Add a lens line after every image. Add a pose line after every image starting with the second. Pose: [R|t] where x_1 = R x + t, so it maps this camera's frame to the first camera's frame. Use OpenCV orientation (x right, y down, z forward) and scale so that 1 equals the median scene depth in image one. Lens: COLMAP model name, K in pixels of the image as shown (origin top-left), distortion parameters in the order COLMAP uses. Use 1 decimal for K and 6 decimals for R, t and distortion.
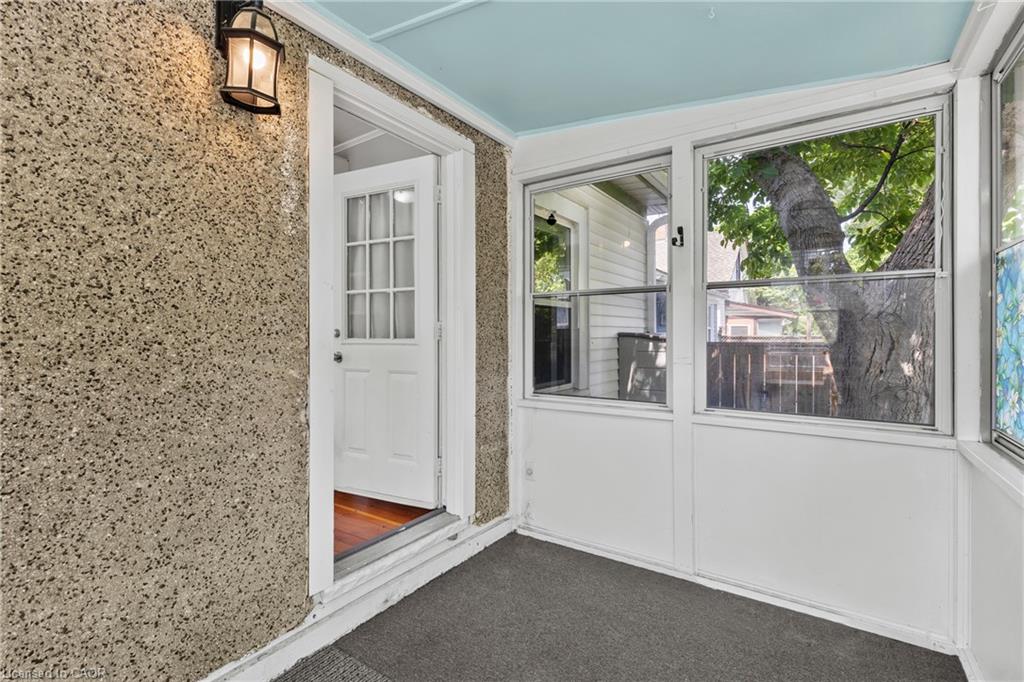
lens RADIAL K [[458.9, 0, 512.0], [0, 458.9, 341.0], [0, 0, 1]] dist [-0.000451, -0.000123]
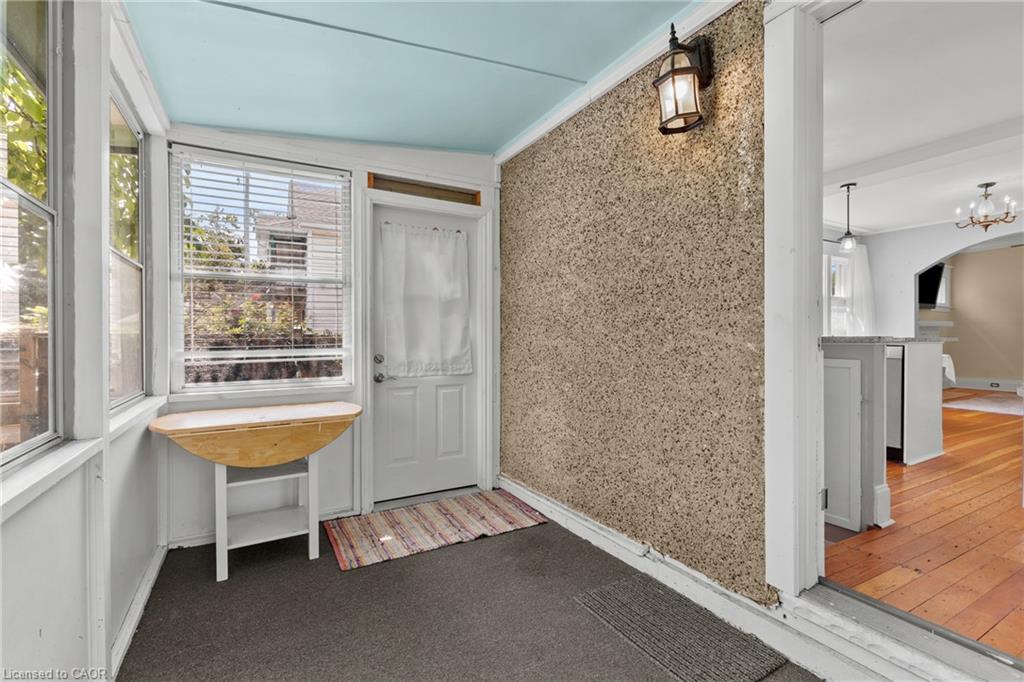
lens RADIAL K [[458.9, 0, 512.0], [0, 458.9, 341.0], [0, 0, 1]] dist [-0.000451, -0.000123]
pose [[-0.436320, 0.015422, -0.899659, 0.696189], [0.000648, 0.999858, 0.016826, 0.043360], [0.899791, 0.006759, -0.436268, 1.026657]]
